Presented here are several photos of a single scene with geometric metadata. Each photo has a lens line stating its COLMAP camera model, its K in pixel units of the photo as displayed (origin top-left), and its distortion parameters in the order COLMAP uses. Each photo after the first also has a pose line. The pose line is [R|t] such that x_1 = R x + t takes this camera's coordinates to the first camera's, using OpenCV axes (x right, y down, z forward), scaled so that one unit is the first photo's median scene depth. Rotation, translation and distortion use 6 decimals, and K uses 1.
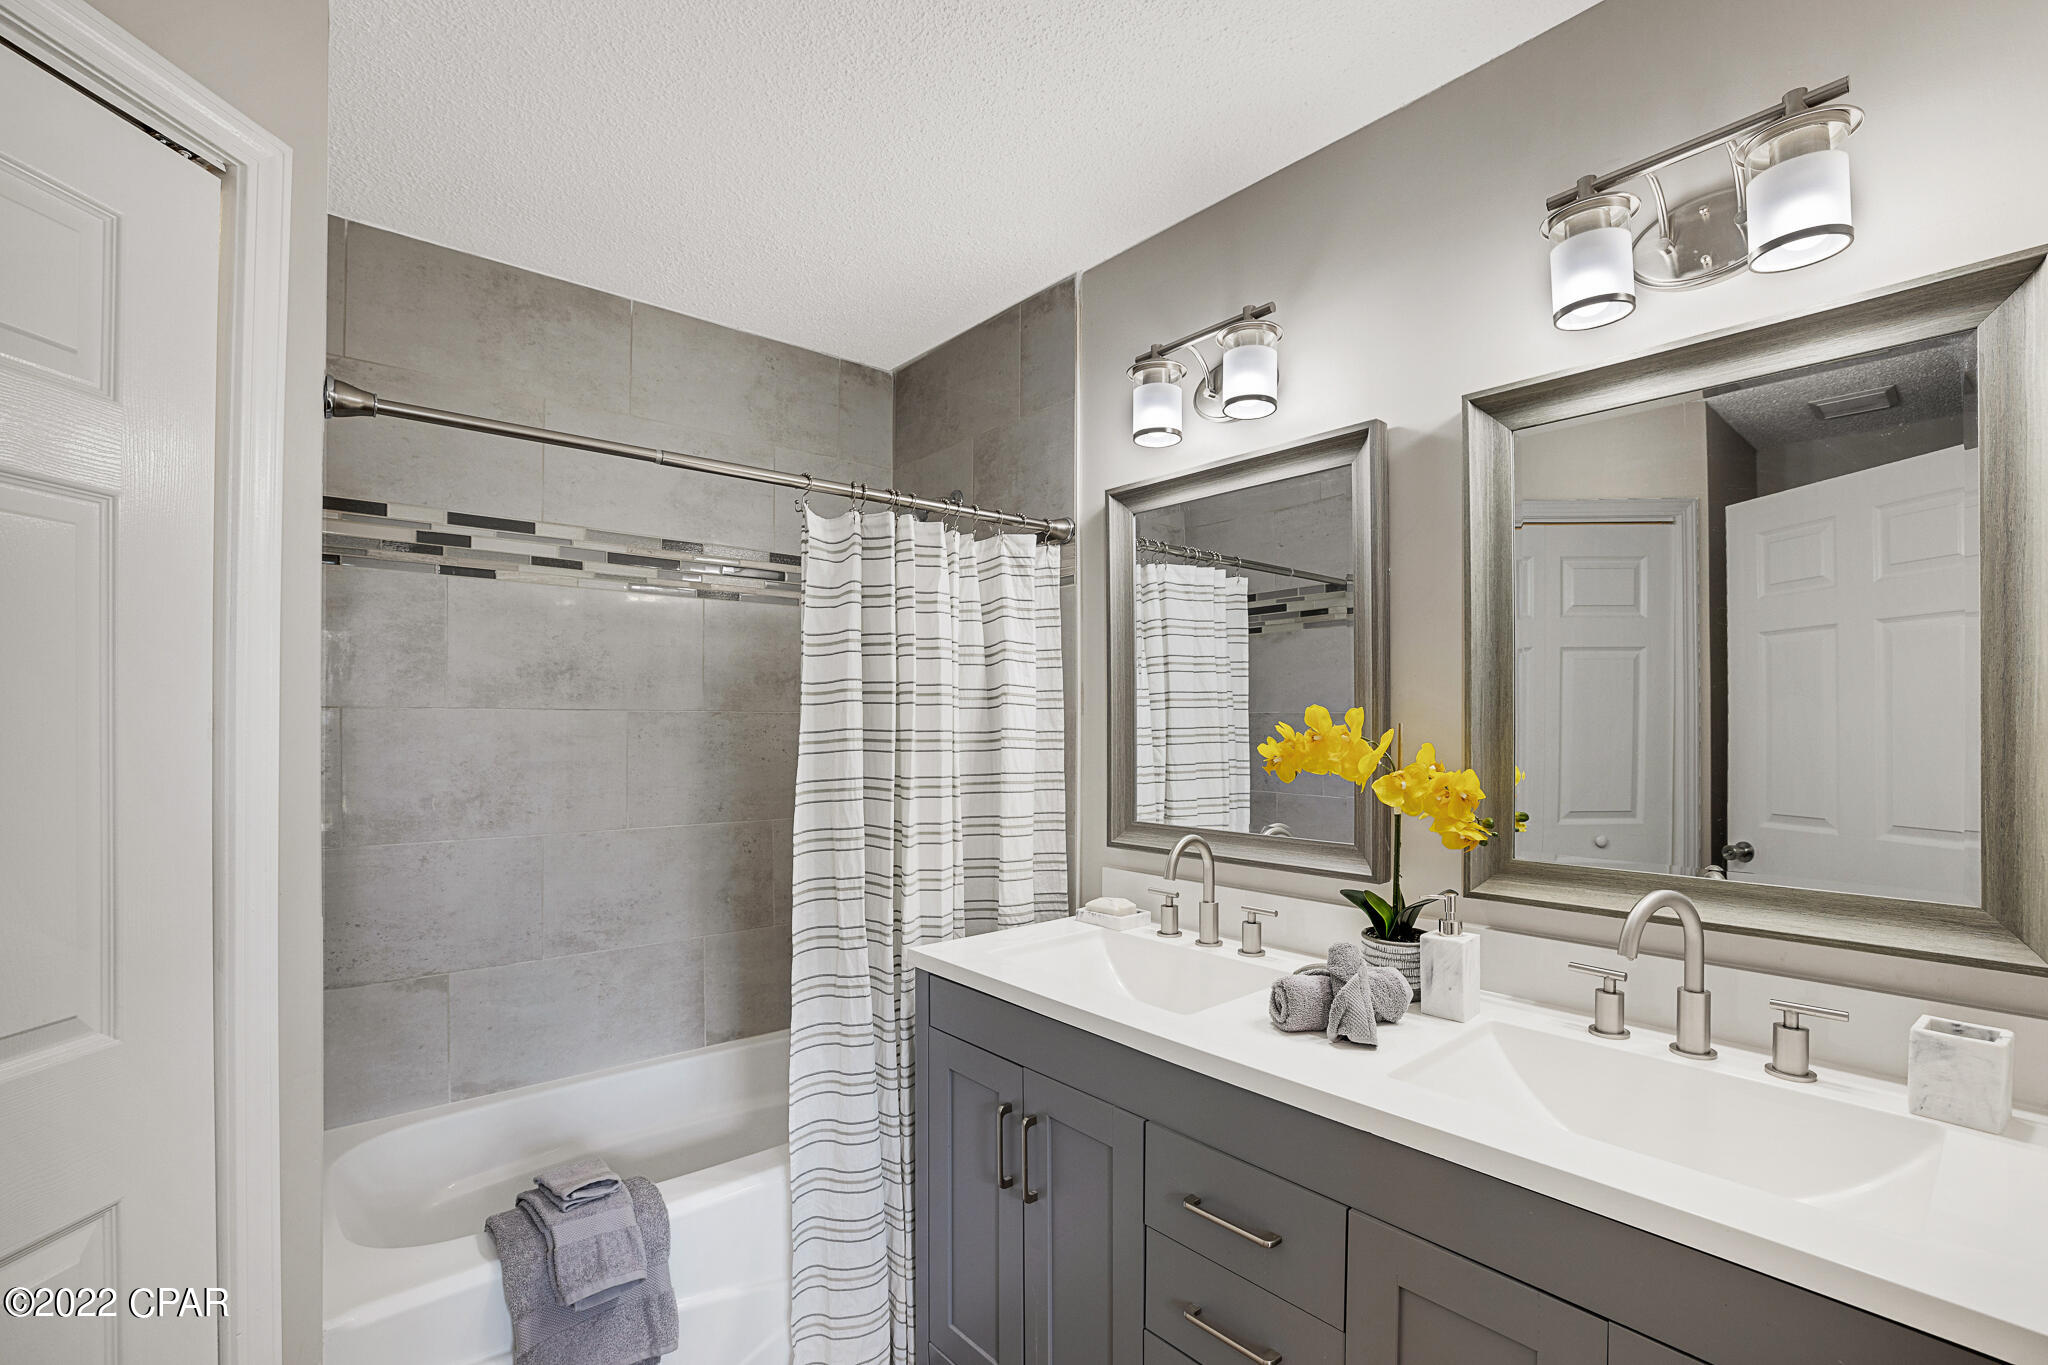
lens RADIAL K [[901.9, 0, 1125.6], [0, 901.9, 727.4], [0, 0, 1]] dist [-0.033054, 0.011032]
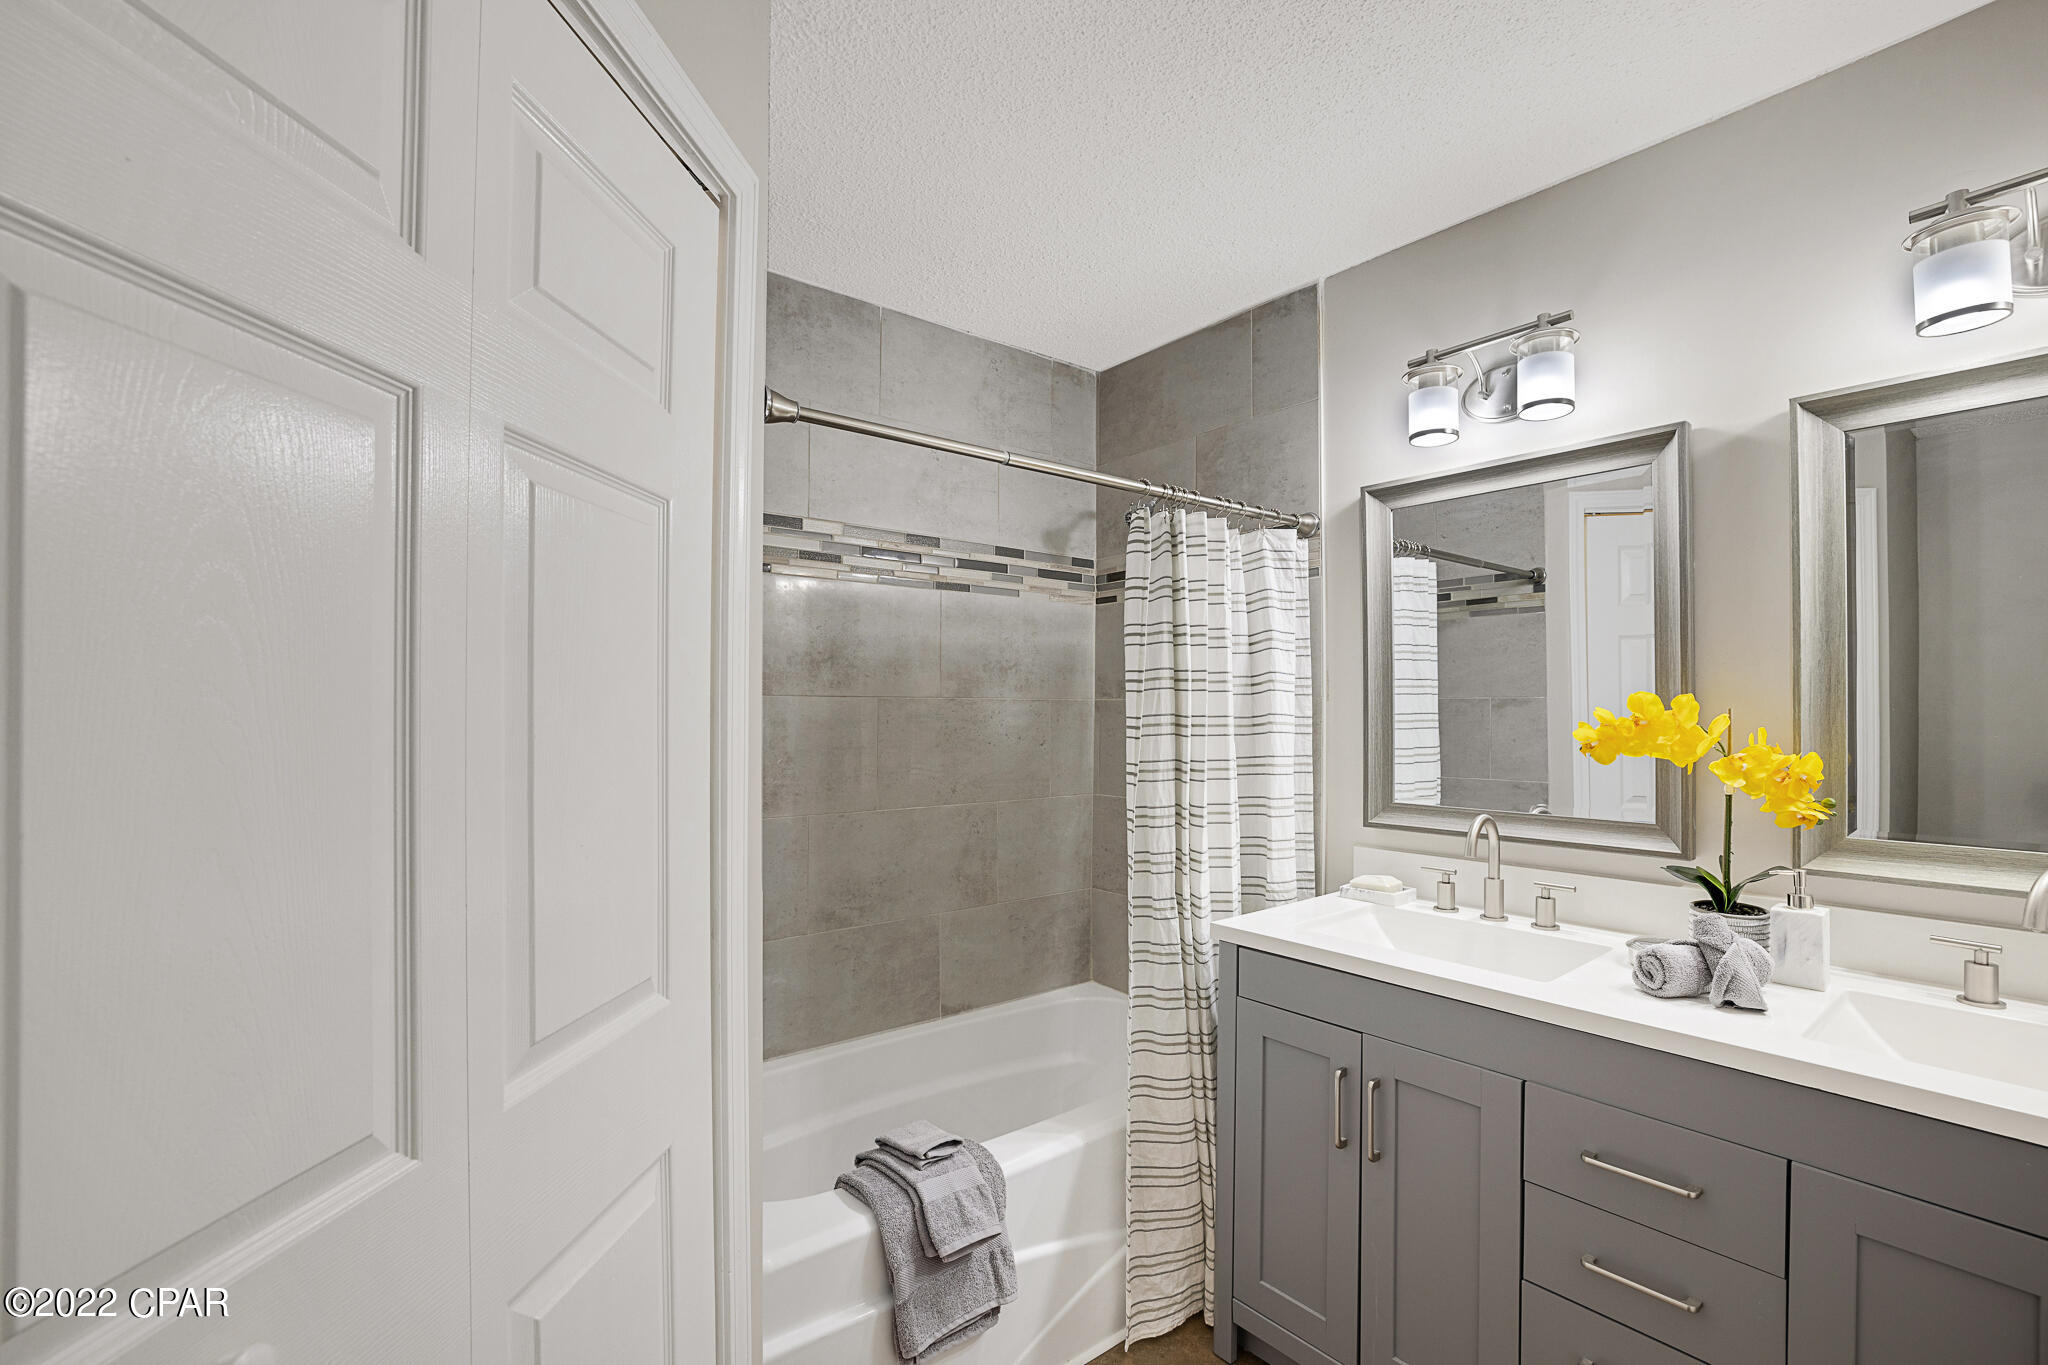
lens RADIAL K [[901.9, 0, 1032.7], [0, 901.9, 707.2], [0, 0, 1]] dist [-0.033054, 0.011032]
pose [[0.999473, -0.000267, -0.032447, -0.377510], [0.000016, 0.999970, -0.007739, 0.001615], [0.032448, 0.007734, 0.999444, -0.055937]]
